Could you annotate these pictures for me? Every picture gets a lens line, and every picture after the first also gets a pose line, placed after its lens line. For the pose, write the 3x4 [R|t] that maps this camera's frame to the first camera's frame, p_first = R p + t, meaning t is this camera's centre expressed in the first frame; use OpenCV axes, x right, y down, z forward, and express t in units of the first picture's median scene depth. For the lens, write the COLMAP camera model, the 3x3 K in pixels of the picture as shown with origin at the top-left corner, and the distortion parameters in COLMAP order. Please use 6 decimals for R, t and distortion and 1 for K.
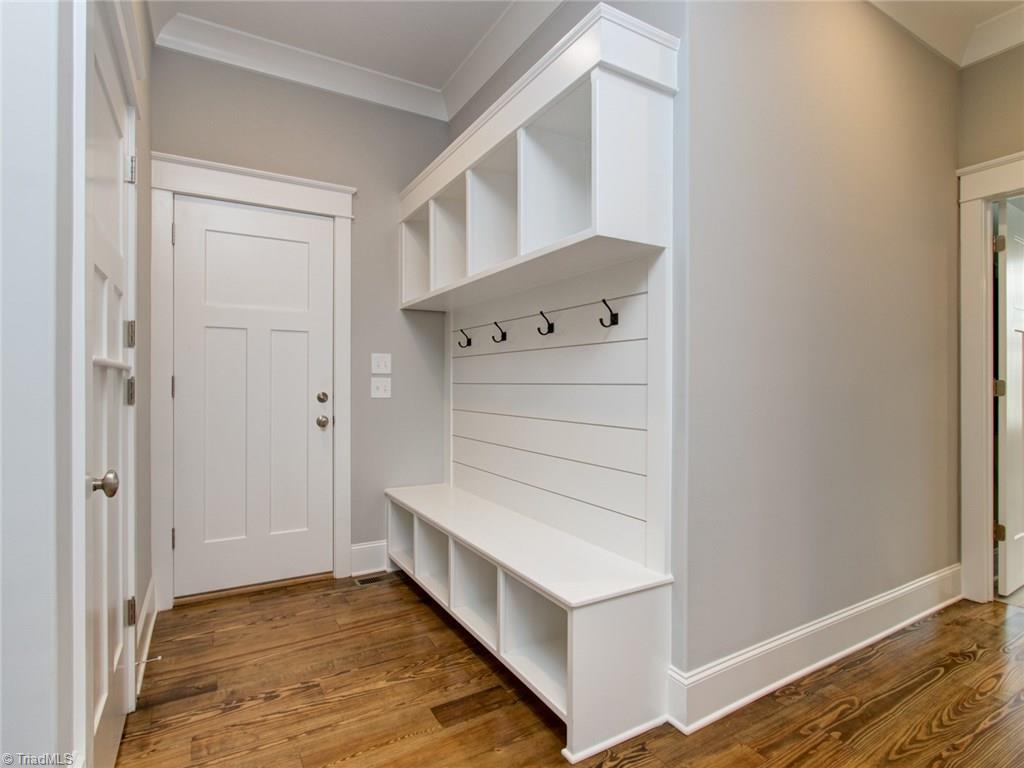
lens RADIAL K [[531.7, 0, 513.9], [0, 531.7, 383.1], [0, 0, 1]] dist [0.000190, 0.001436]
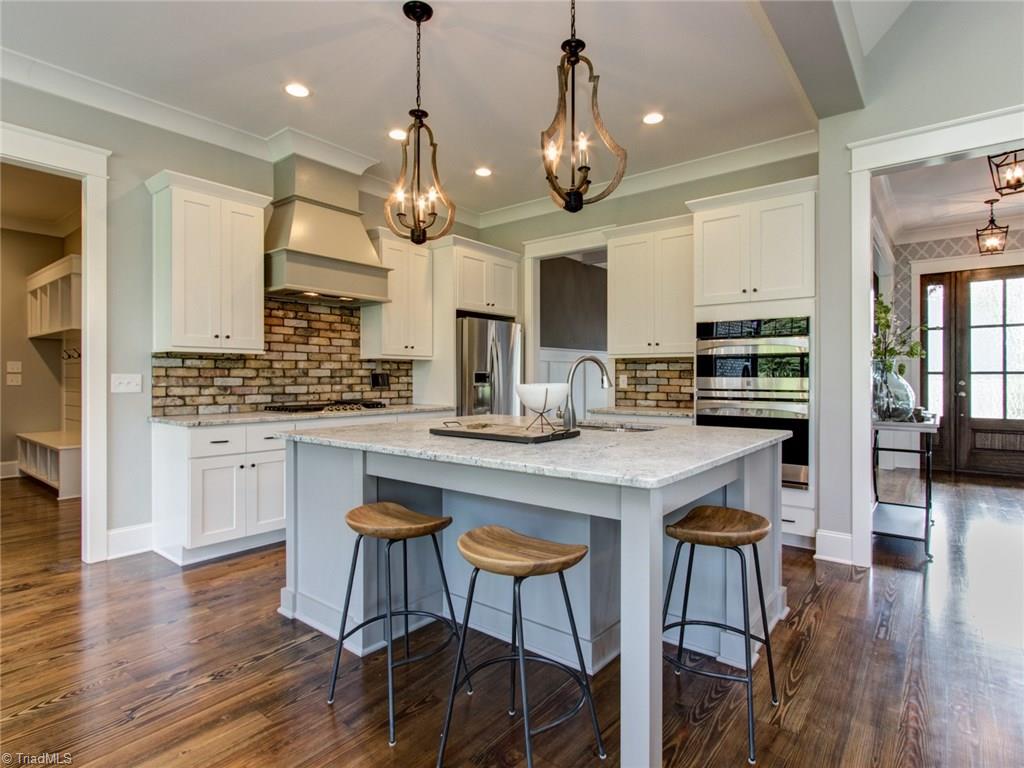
lens RADIAL K [[531.7, 0, 522.4], [0, 531.7, 384.5], [0, 0, 1]] dist [0.000190, 0.001436]
pose [[0.930585, 0.000345, 0.366075, 0.740096], [-0.001757, 0.999992, 0.003525, 0.015444], [-0.366071, -0.003923, 0.930579, -1.424286]]
